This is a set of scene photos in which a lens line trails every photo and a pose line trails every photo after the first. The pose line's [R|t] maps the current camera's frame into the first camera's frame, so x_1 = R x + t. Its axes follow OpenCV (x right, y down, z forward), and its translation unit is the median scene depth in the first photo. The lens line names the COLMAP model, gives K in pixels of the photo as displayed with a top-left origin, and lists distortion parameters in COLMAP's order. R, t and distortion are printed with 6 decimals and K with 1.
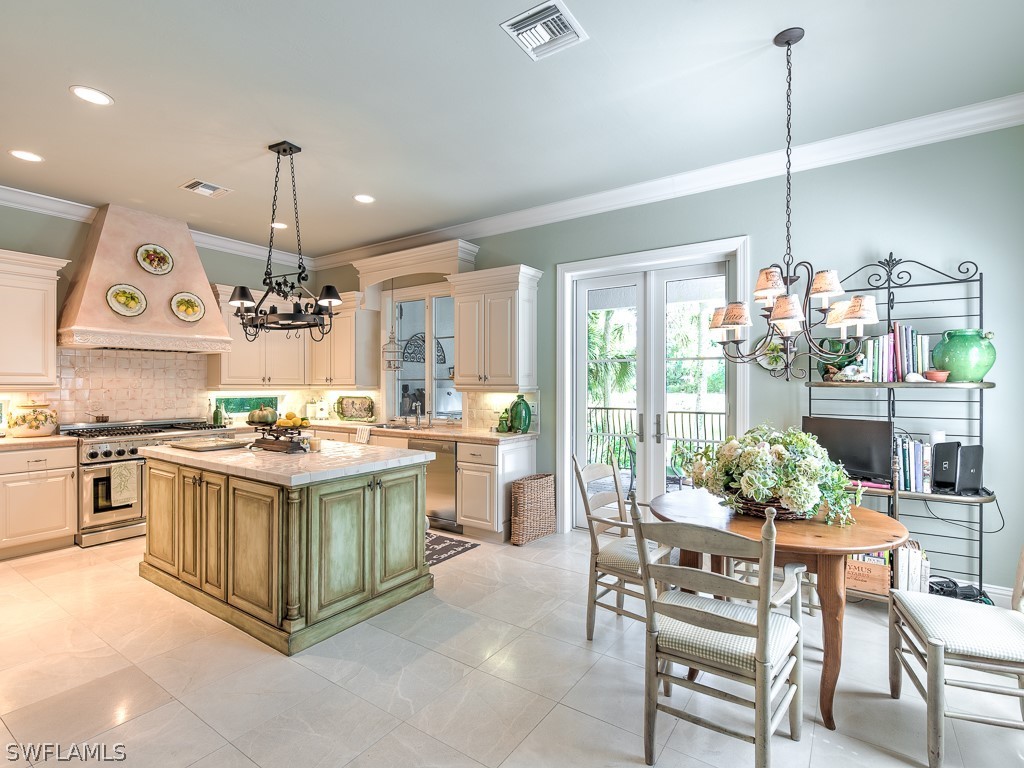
lens RADIAL K [[501.6, 0, 512.0], [0, 501.6, 384.0], [0, 0, 1]] dist [0.006092, -0.000464]
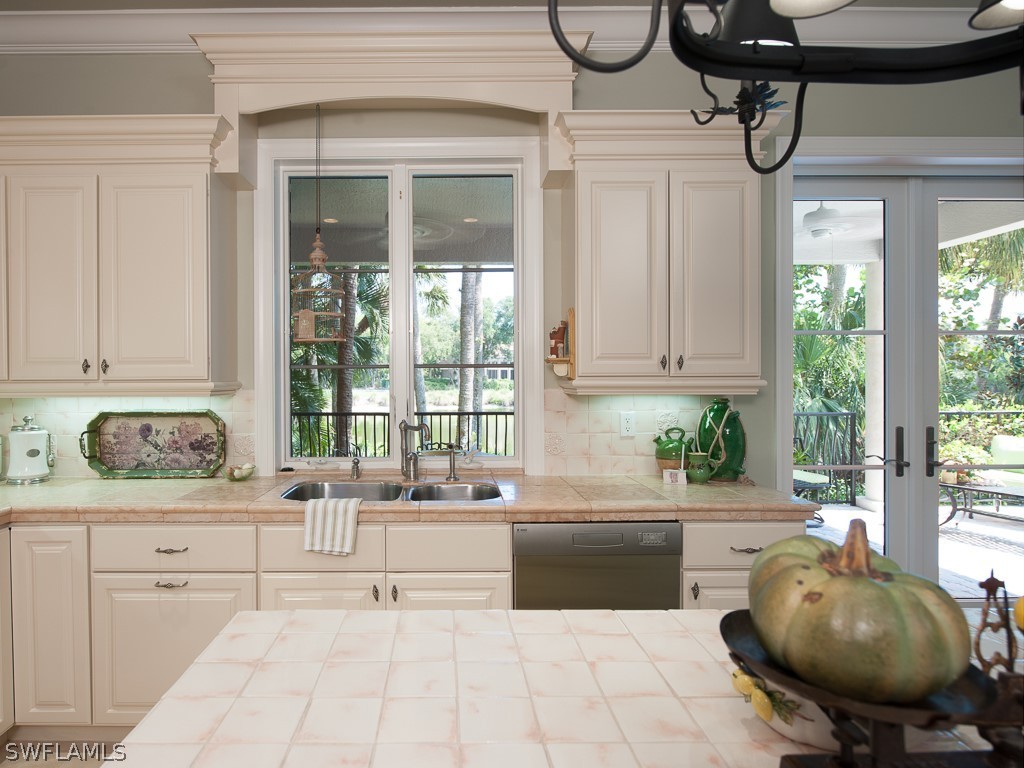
lens RADIAL K [[575.0, 0, 440.1], [0, 575.0, 380.4], [0, 0, 1]] dist [-0.001496, -0.000363]
pose [[0.825771, -0.004412, 0.563988, -0.562651], [0.003917, 0.999990, 0.002088, 0.001589], [-0.563991, 0.000485, 0.825781, 0.783181]]
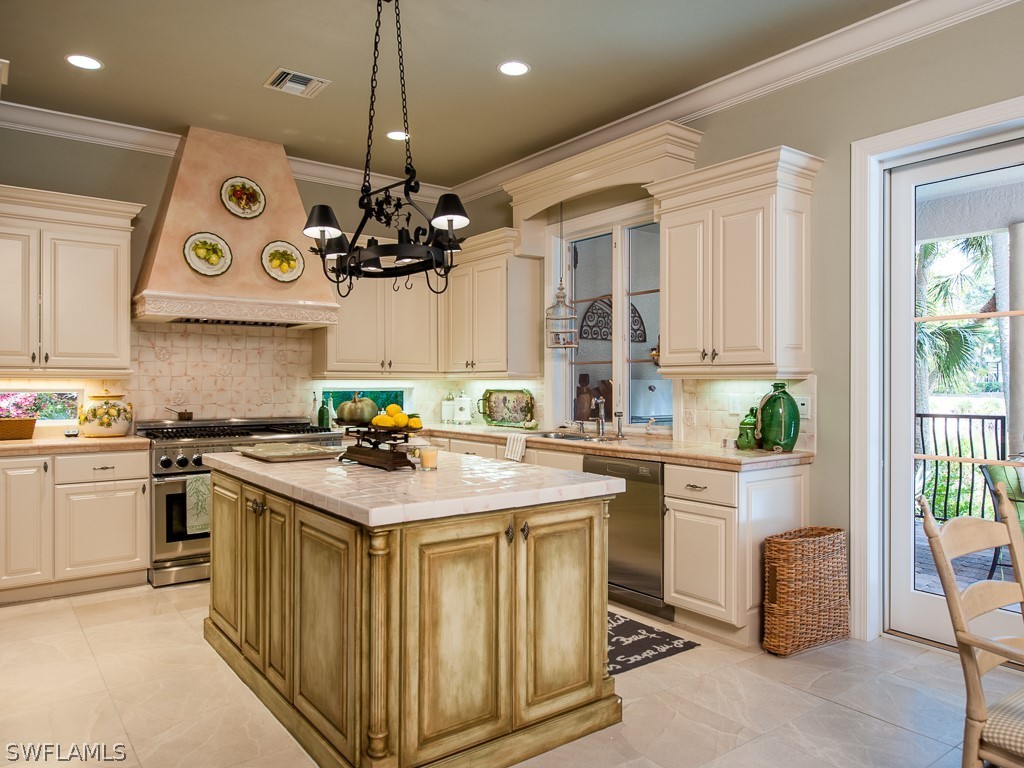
lens RADIAL K [[714.3, 0, 512.0], [0, 714.3, 384.0], [0, 0, 1]] dist [0.011685, 0.002560]
pose [[0.949785, 0.001089, -0.312901, -0.018103], [-0.000297, 0.999997, 0.002581, 0.021844], [0.312903, -0.002358, 0.949782, 0.157401]]
